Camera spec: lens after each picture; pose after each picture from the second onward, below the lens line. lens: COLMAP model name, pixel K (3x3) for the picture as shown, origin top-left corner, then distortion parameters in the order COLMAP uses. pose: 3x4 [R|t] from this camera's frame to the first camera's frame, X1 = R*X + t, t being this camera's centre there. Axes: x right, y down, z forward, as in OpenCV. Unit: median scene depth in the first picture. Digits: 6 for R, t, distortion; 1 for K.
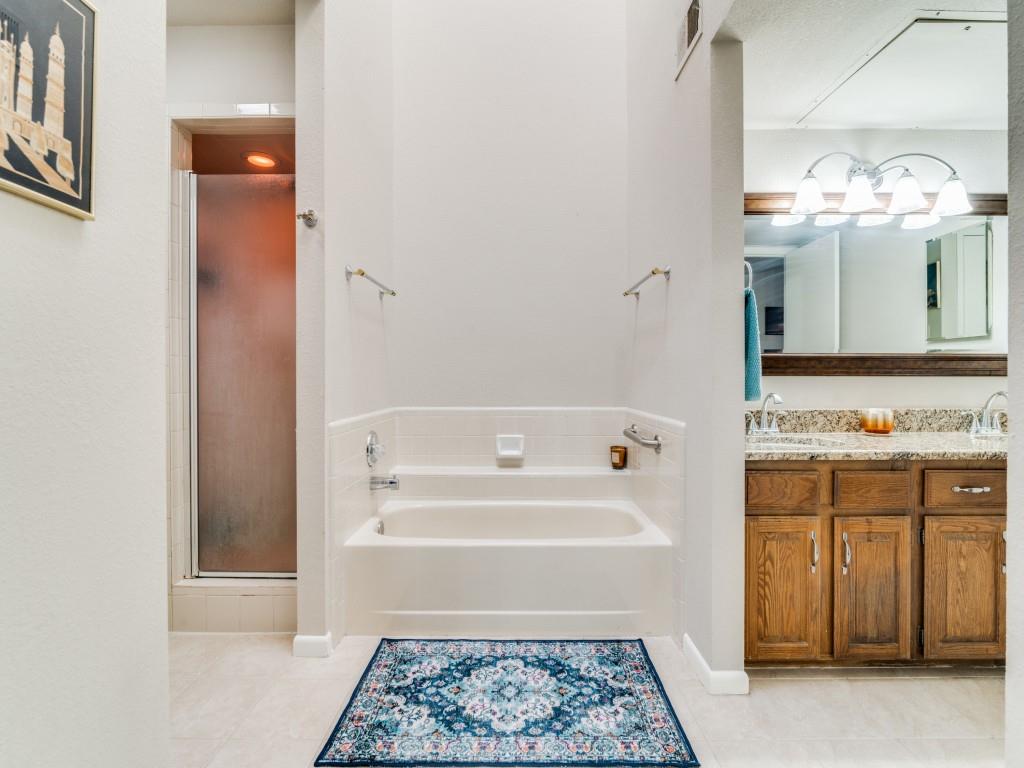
lens RADIAL K [[457.6, 0, 524.5], [0, 457.6, 377.8], [0, 0, 1]] dist [-0.007405, -0.000177]
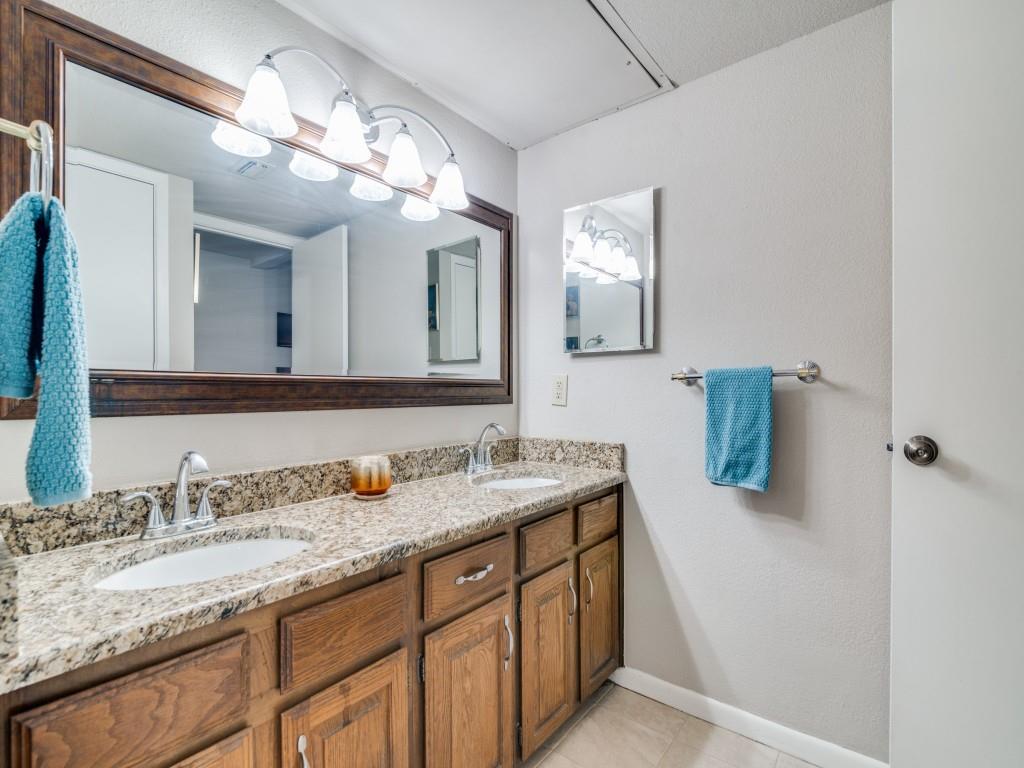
lens RADIAL K [[473.0, 0, 507.2], [0, 473.0, 393.5], [0, 0, 1]] dist [-0.005488, -0.000064]
pose [[0.632880, -0.007979, 0.774209, 0.440674], [0.006378, 0.999967, 0.005091, -0.038213], [-0.774224, 0.001716, 0.632910, 0.487746]]
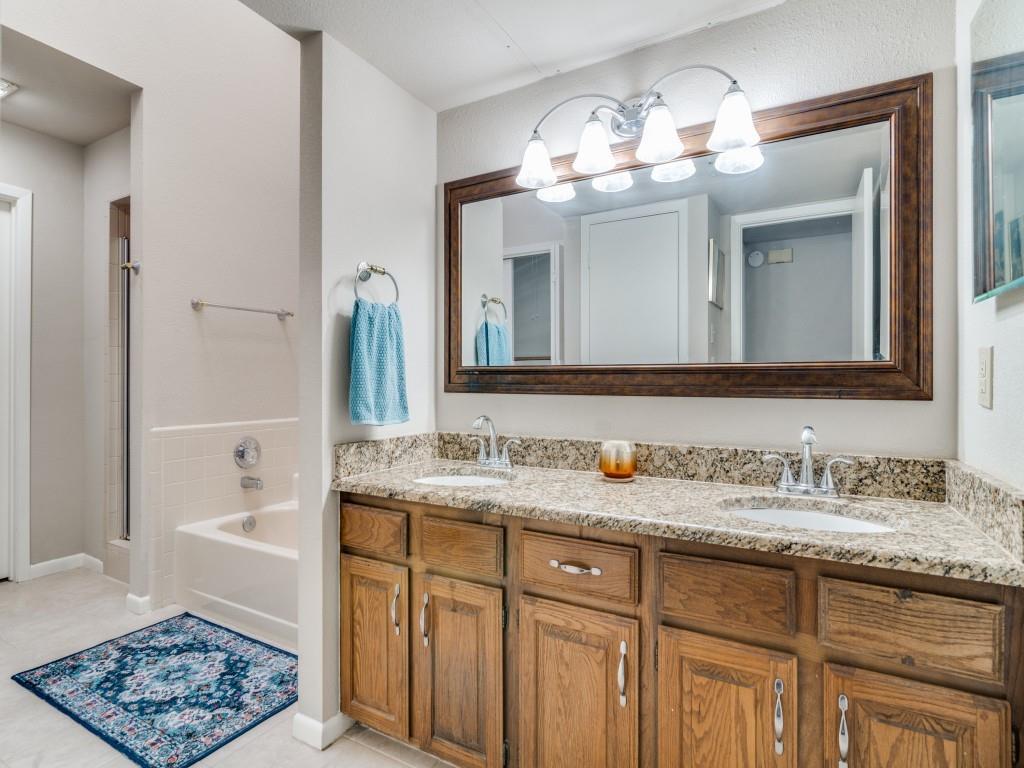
lens RADIAL K [[503.6, 0, 514.7], [0, 503.6, 378.3], [0, 0, 1]] dist [0.000415, 0.000273]
pose [[0.881549, -0.003454, -0.472079, 1.244145], [-0.000206, 0.999970, -0.007701, -0.033000], [0.472092, 0.006886, 0.881523, 0.282304]]
